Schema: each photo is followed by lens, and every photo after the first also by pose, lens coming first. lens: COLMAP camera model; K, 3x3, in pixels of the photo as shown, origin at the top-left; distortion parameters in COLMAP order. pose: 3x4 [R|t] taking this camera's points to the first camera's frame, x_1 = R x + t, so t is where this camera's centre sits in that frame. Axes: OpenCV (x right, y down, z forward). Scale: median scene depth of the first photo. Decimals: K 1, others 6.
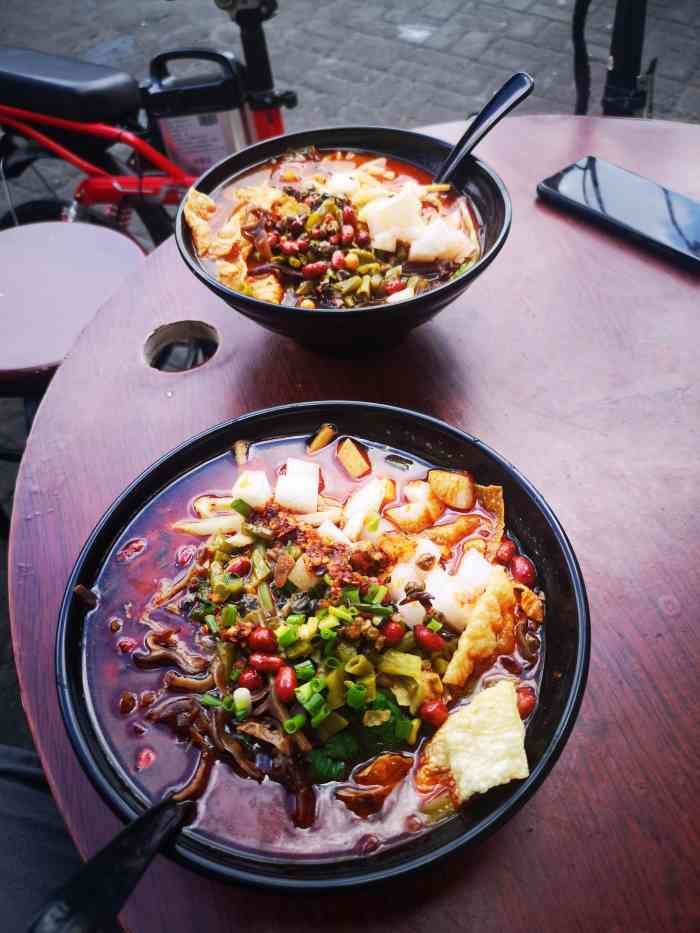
lens RADIAL K [[726.2, 0, 350.0], [0, 726.2, 466.5], [0, 0, 1]] dist [0.030798, -0.000879]
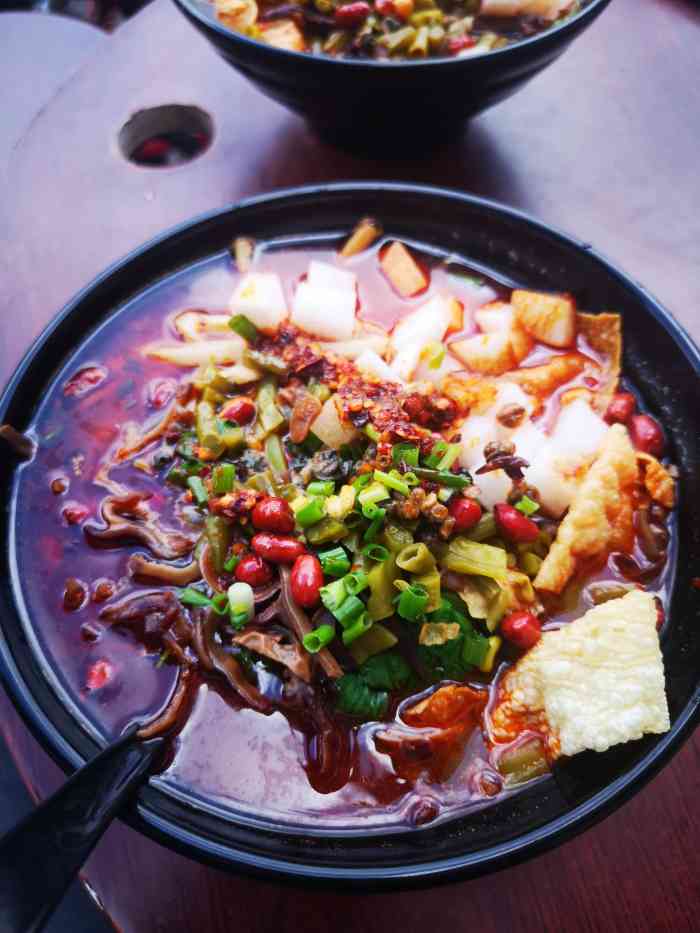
lens RADIAL K [[733.4, 0, 350.0], [0, 733.4, 466.5], [0, 0, 1]] dist [-0.005967, -0.003809]
pose [[0.998938, 0.044453, 0.012135, -0.056798], [-0.045798, 0.986863, 0.154931, 0.082846], [-0.005088, -0.155323, 0.987851, 0.326388]]
